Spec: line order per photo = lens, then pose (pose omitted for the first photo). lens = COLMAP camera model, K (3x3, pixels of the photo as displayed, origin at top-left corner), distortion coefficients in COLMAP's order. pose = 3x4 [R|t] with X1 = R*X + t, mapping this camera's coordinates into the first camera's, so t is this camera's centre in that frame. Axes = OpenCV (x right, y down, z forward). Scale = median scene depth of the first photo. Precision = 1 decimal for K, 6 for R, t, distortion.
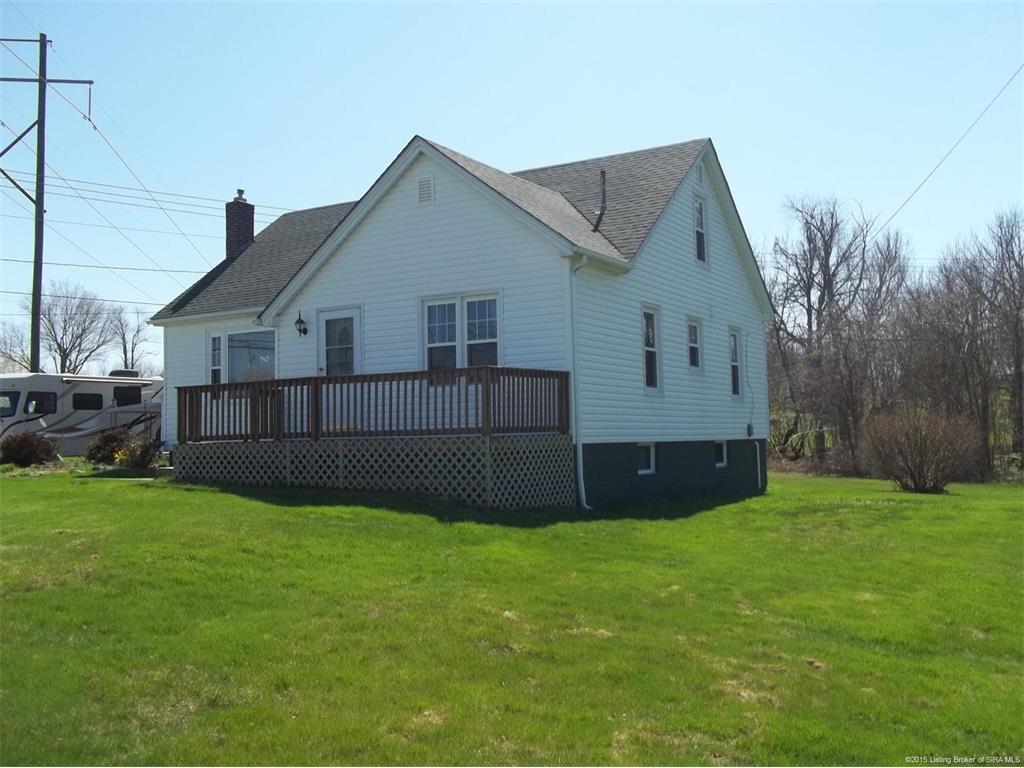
lens RADIAL K [[992.0, 0, 514.4], [0, 992.0, 382.5], [0, 0, 1]] dist [-0.034437, 0.000000]
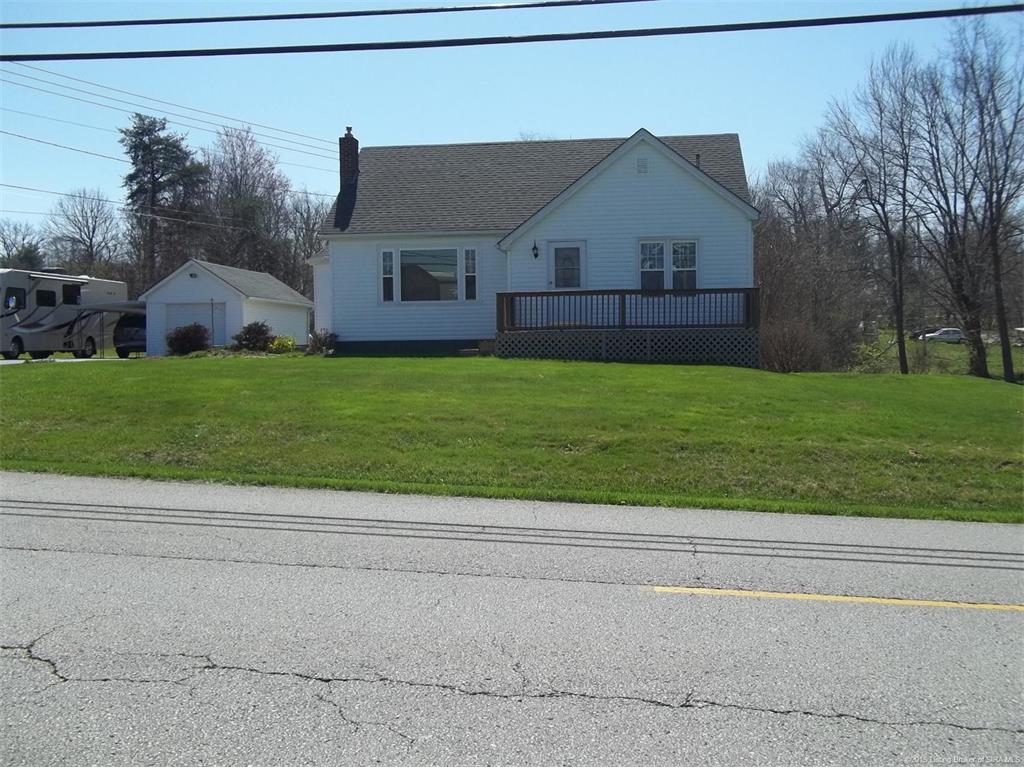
lens RADIAL K [[992.0, 0, 508.4], [0, 992.0, 382.1], [0, 0, 1]] dist [-0.034437, 0.000000]
pose [[0.923992, -0.003235, 0.382399, -0.800218], [-0.030908, 0.996061, 0.083108, 0.012804], [-0.381162, -0.088611, 0.920252, -0.308787]]
